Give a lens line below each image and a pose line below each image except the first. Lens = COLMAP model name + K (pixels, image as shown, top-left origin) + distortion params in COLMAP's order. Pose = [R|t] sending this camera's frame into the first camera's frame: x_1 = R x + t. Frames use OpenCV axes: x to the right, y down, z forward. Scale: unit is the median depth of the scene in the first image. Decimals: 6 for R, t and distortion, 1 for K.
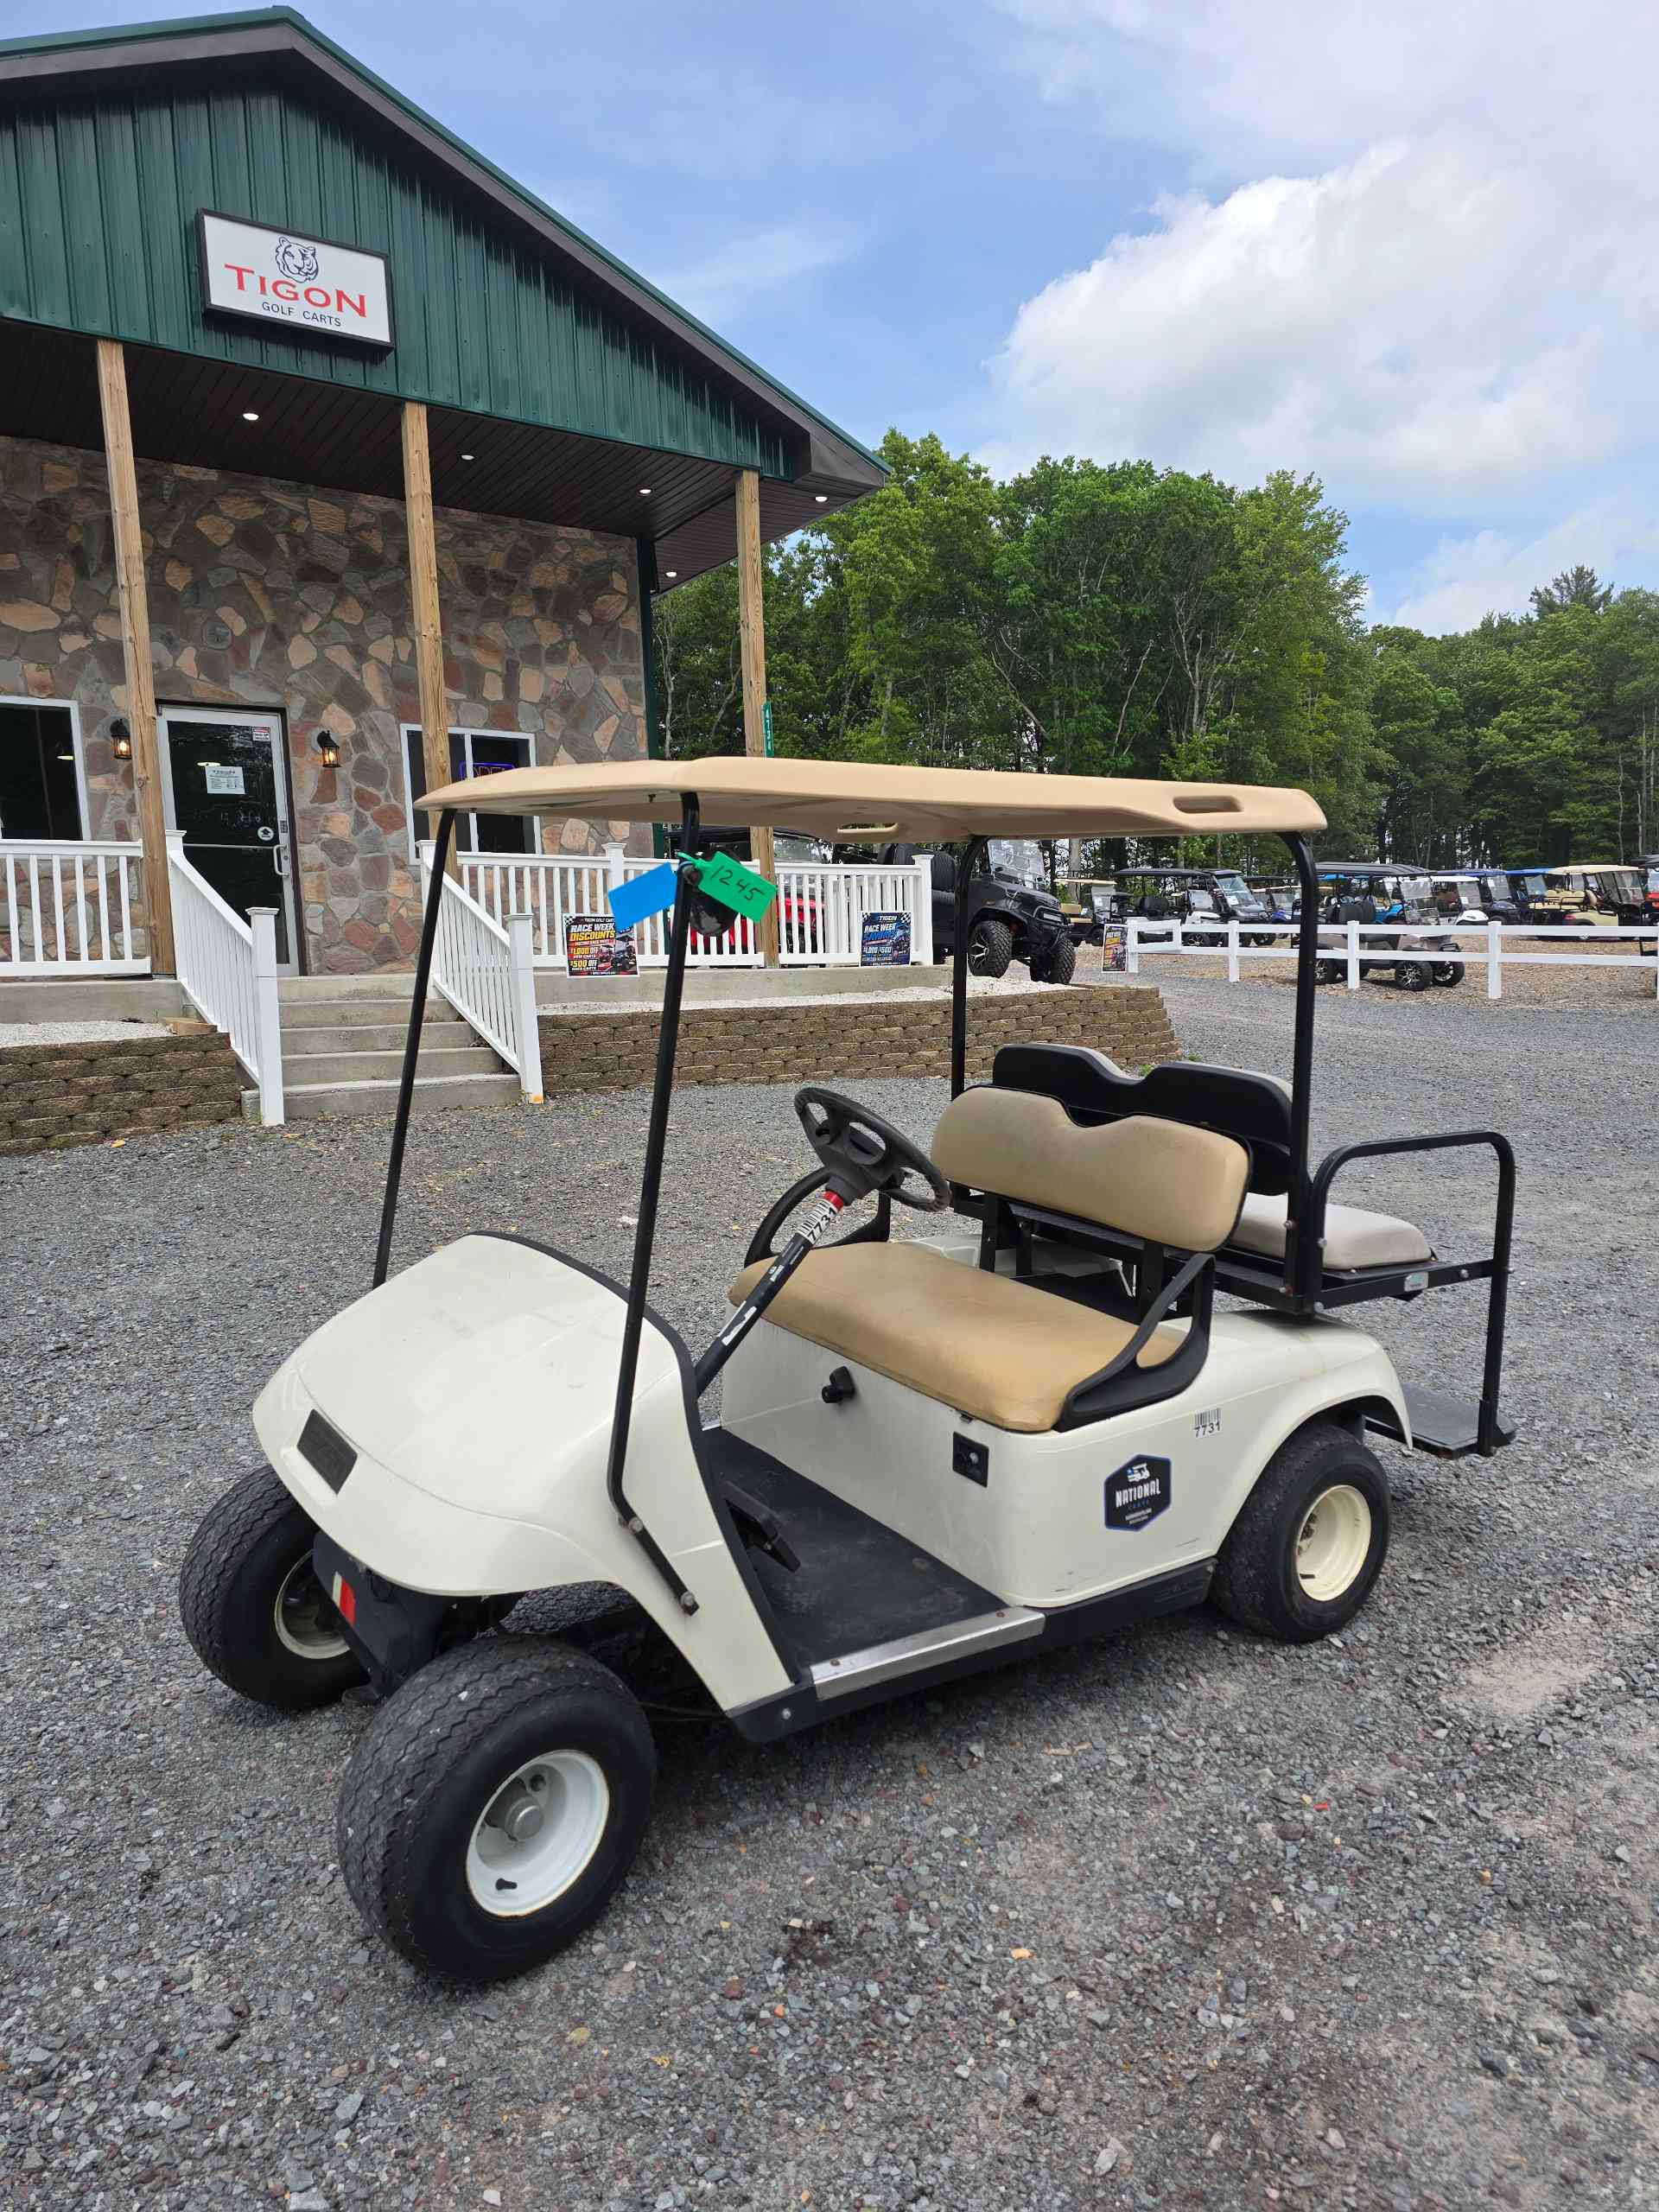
lens RADIAL K [[1454.2, 0, 837.6], [0, 1454.2, 1128.6], [0, 0, 1]] dist [0.044207, -0.031933]
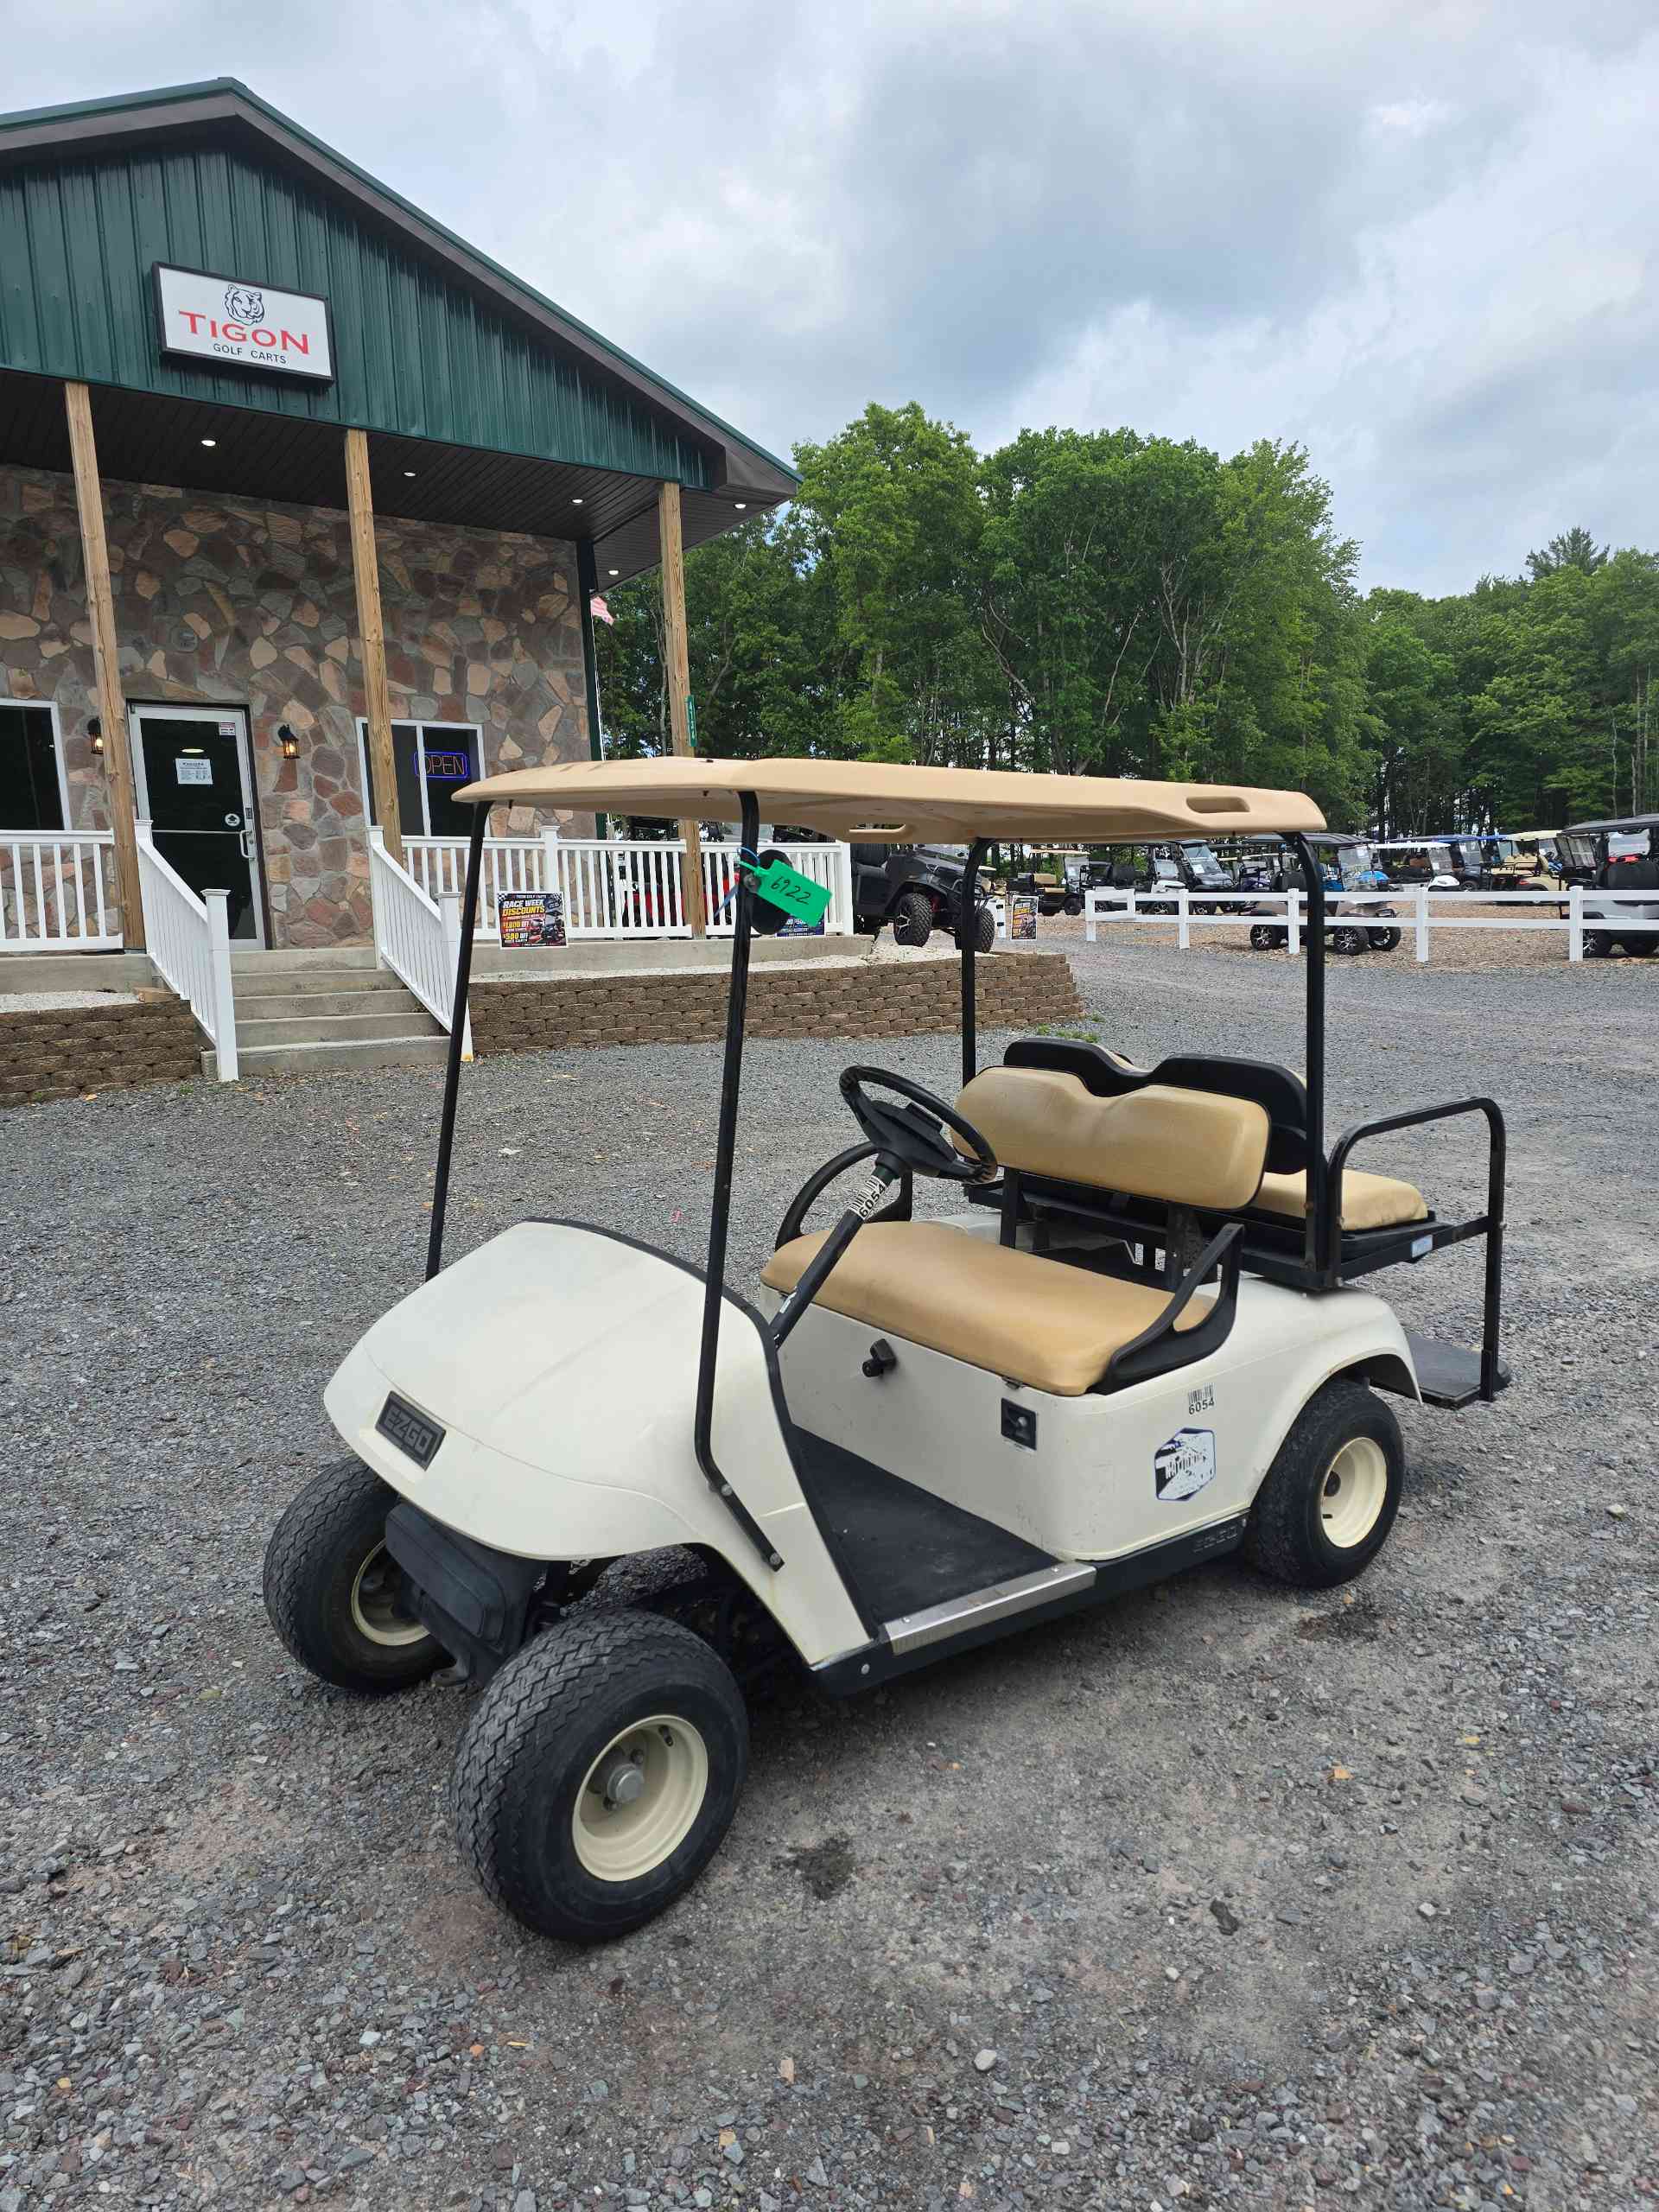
lens RADIAL K [[1450.5, 0, 839.1], [0, 1450.5, 1118.3], [0, 0, 1]] dist [0.043677, -0.028381]
pose [[0.999951, -0.008989, -0.004187, 0.066053], [0.009043, 0.999873, 0.013159, 0.011373], [0.004068, -0.013196, 0.999905, -0.094638]]
